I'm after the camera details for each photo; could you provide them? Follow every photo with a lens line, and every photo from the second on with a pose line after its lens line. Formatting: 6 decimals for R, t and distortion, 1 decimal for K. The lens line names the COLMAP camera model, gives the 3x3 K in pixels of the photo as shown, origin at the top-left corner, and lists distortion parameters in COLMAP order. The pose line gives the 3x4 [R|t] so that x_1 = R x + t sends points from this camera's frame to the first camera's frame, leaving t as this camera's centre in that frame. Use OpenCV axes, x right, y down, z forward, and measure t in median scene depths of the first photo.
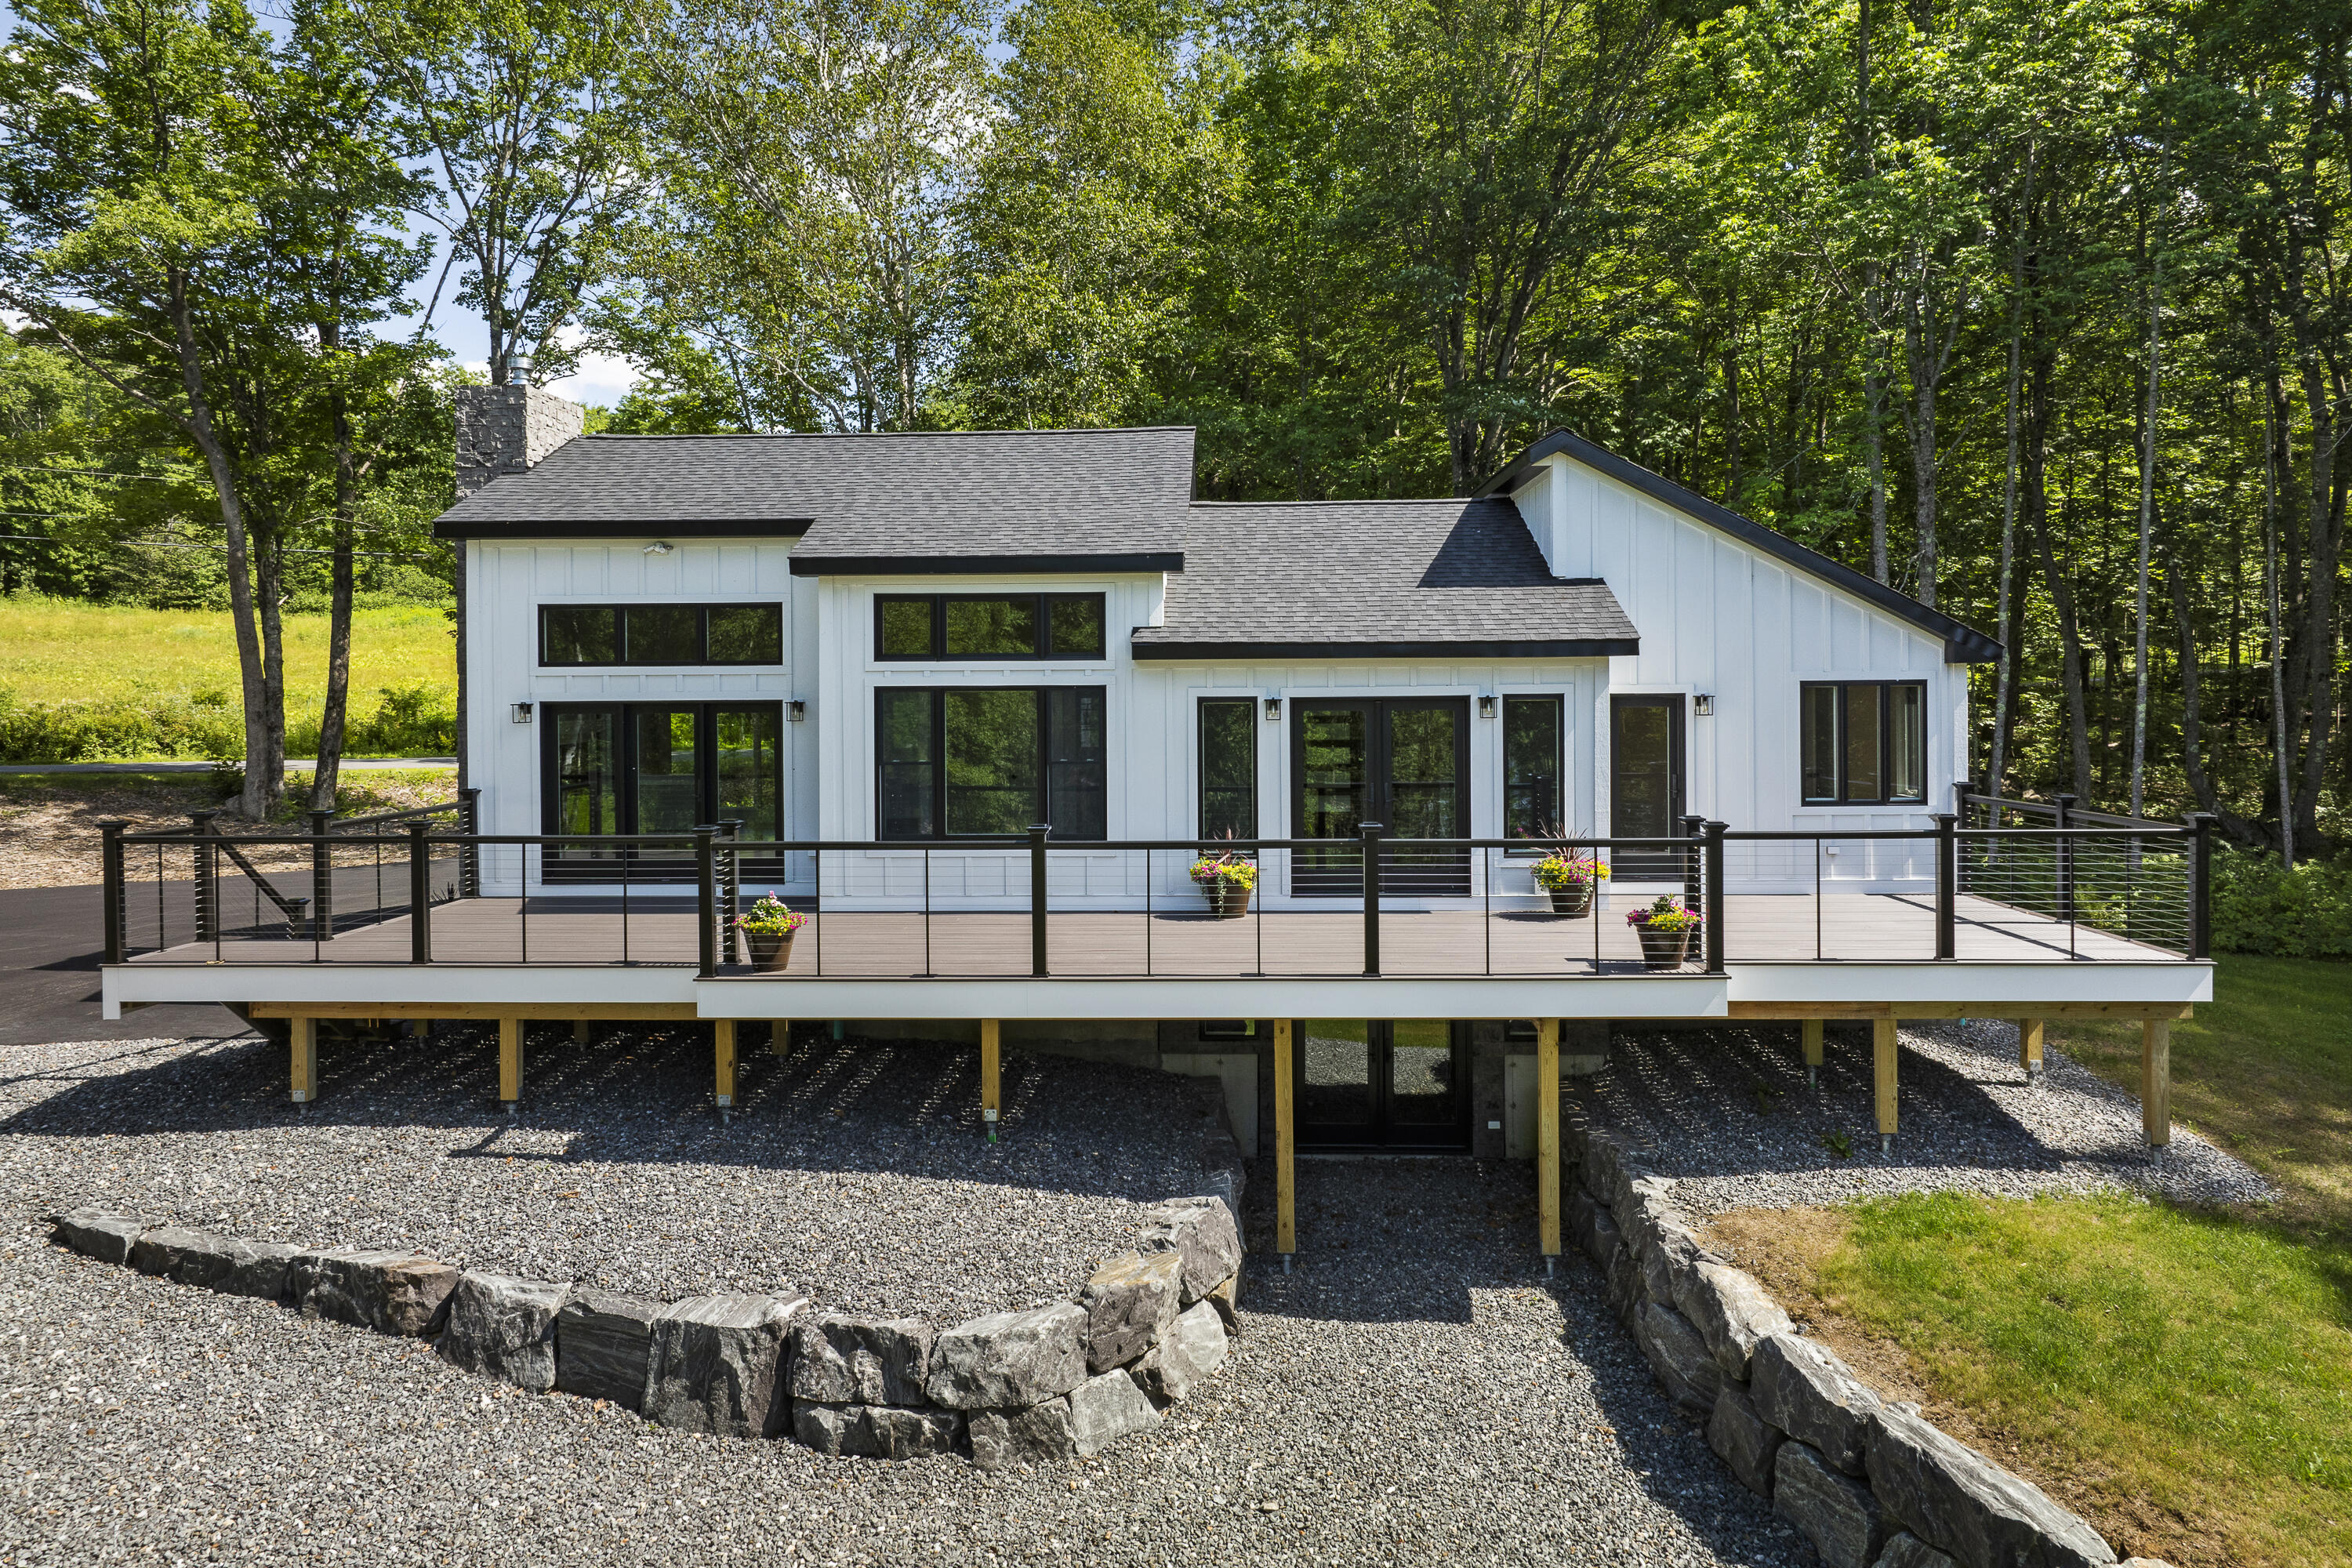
lens RADIAL K [[1608.1, 0, 1166.1], [0, 1608.1, 756.0], [0, 0, 1]] dist [-0.003018, -0.002809]
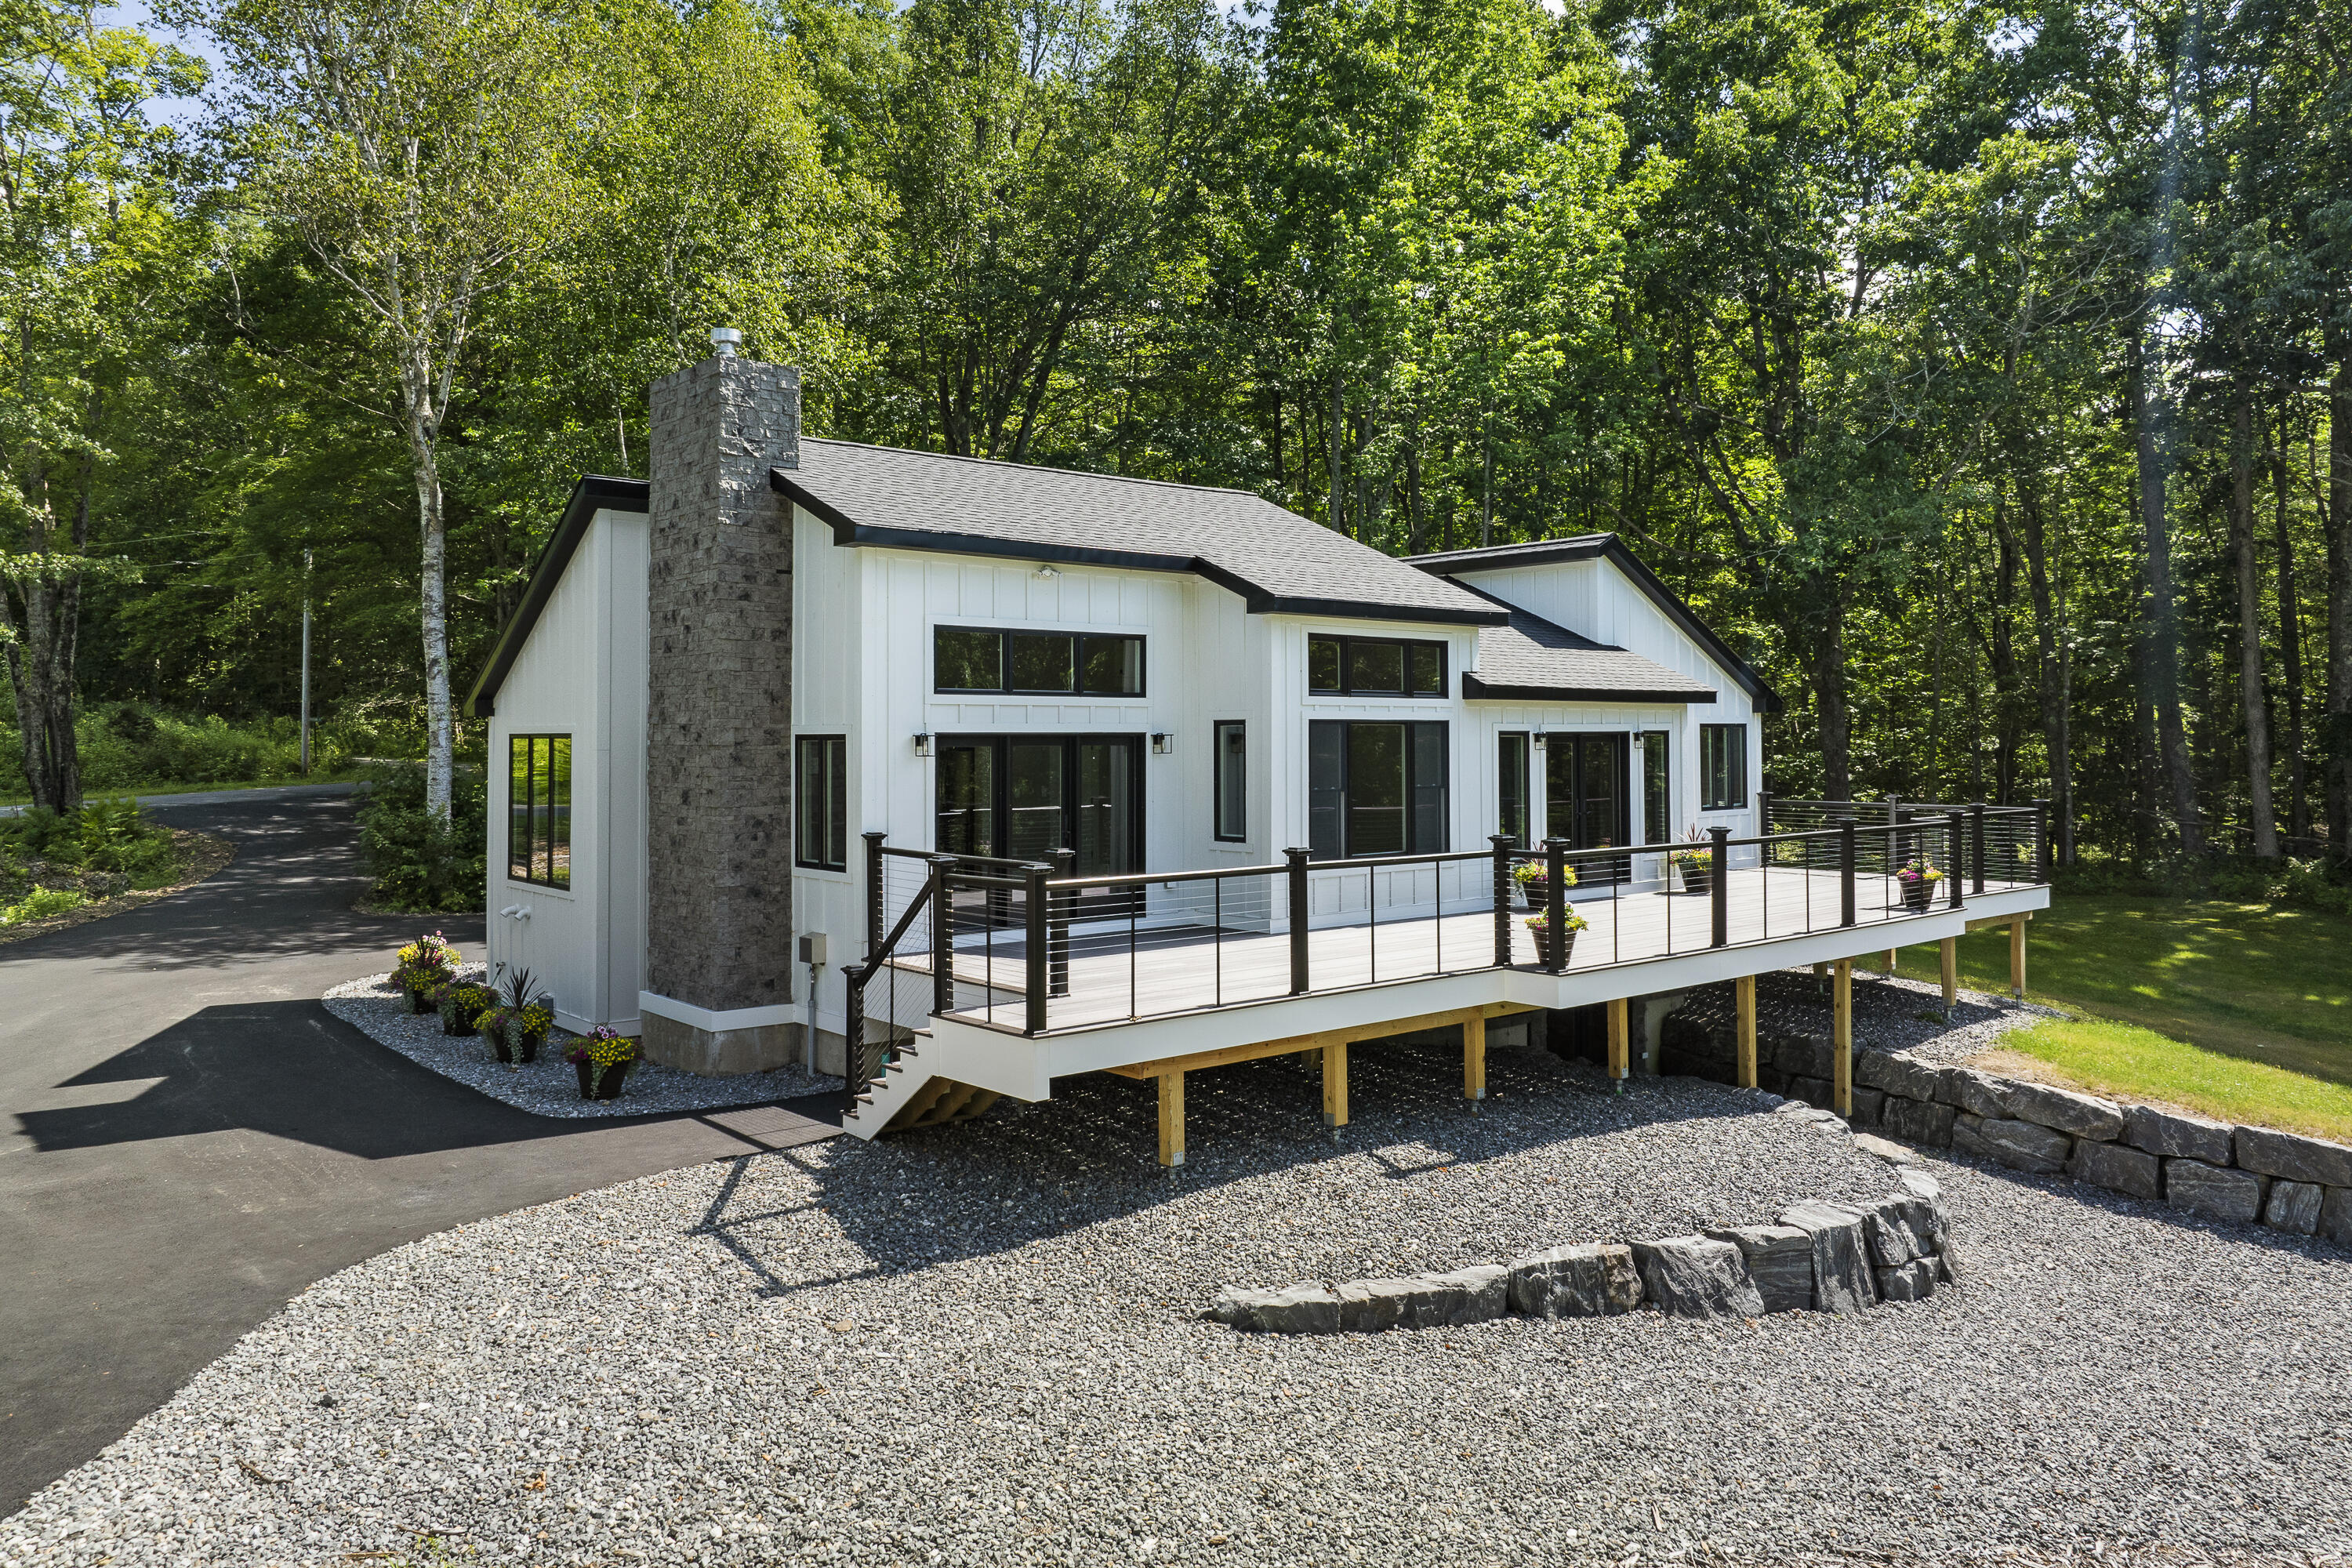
lens RADIAL K [[1608.1, 0, 1166.1], [0, 1608.1, 756.0], [0, 0, 1]] dist [-0.003018, -0.002809]
pose [[0.740081, -0.002780, 0.672512, -0.978571], [0.028615, 0.999216, -0.027360, 0.007942], [-0.671909, 0.039493, 0.739580, 0.276162]]
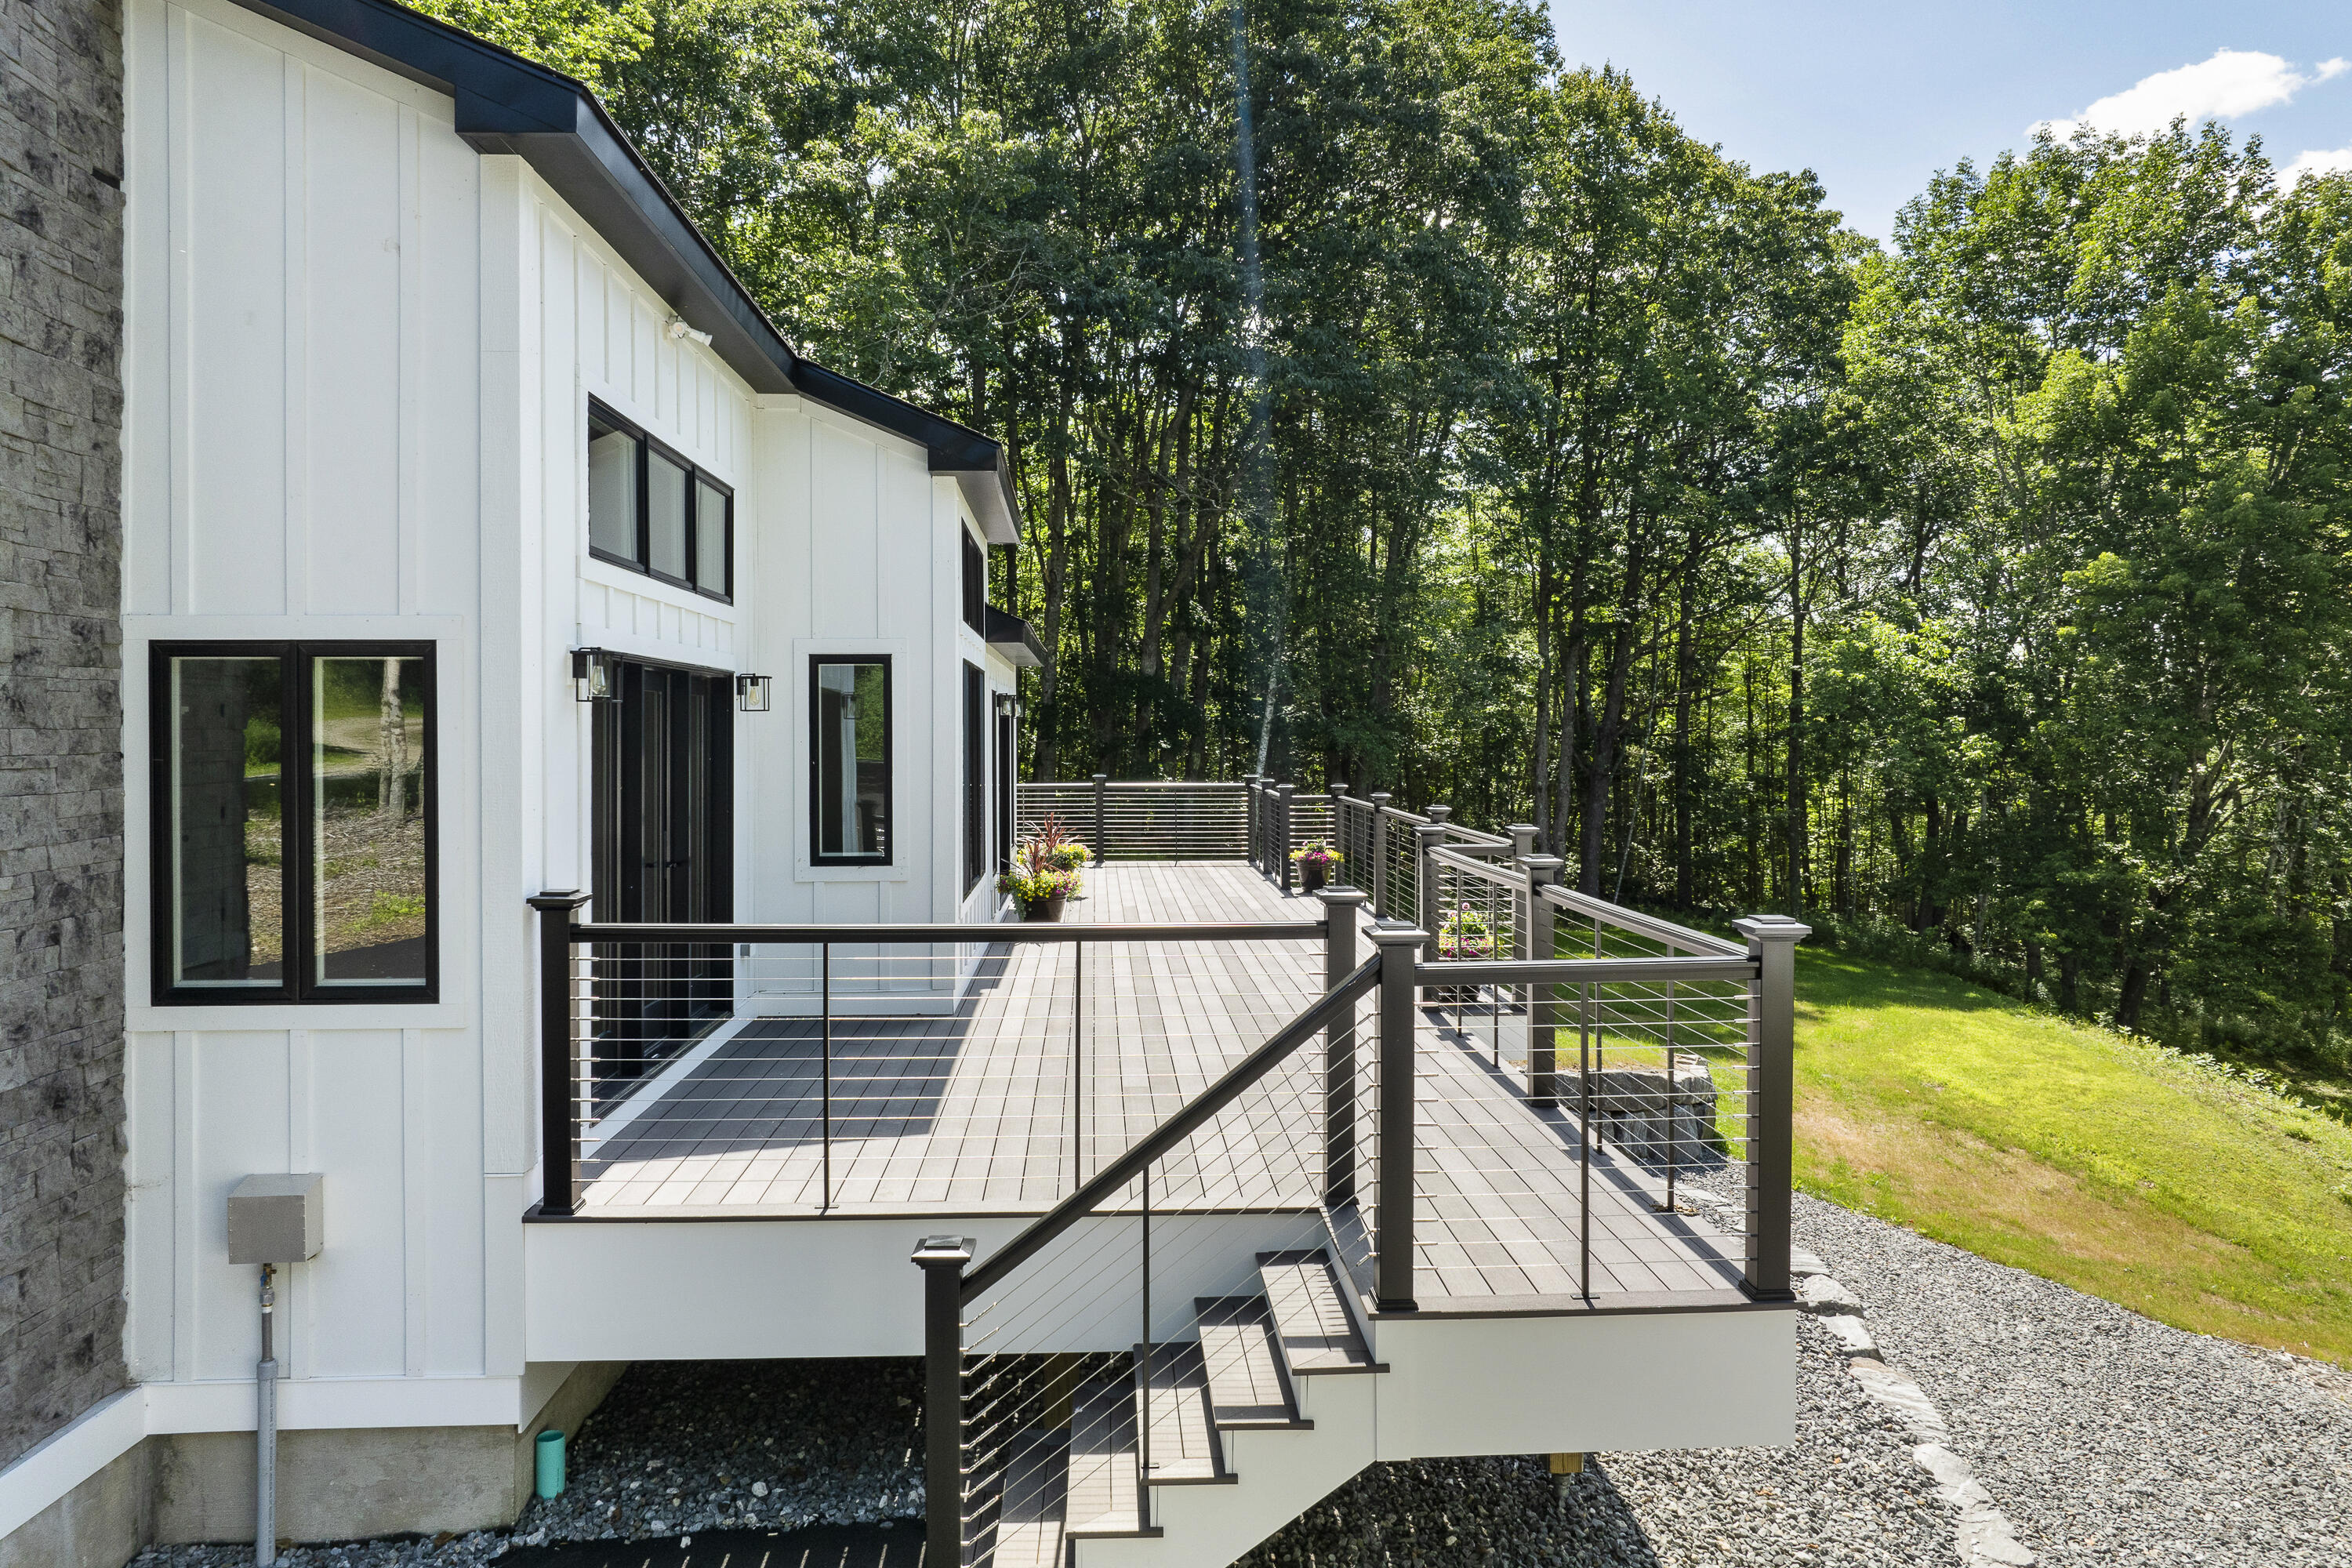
lens RADIAL K [[1669.5, 0, 1176.0], [0, 1669.5, 784.0], [0, 0, 1]] dist [-0.002654, -0.002211]
pose [[-0.090464, -0.026347, 0.995551, -0.867588], [0.044177, 0.998560, 0.030441, -0.008701], [-0.994919, 0.046734, -0.089170, 0.989288]]
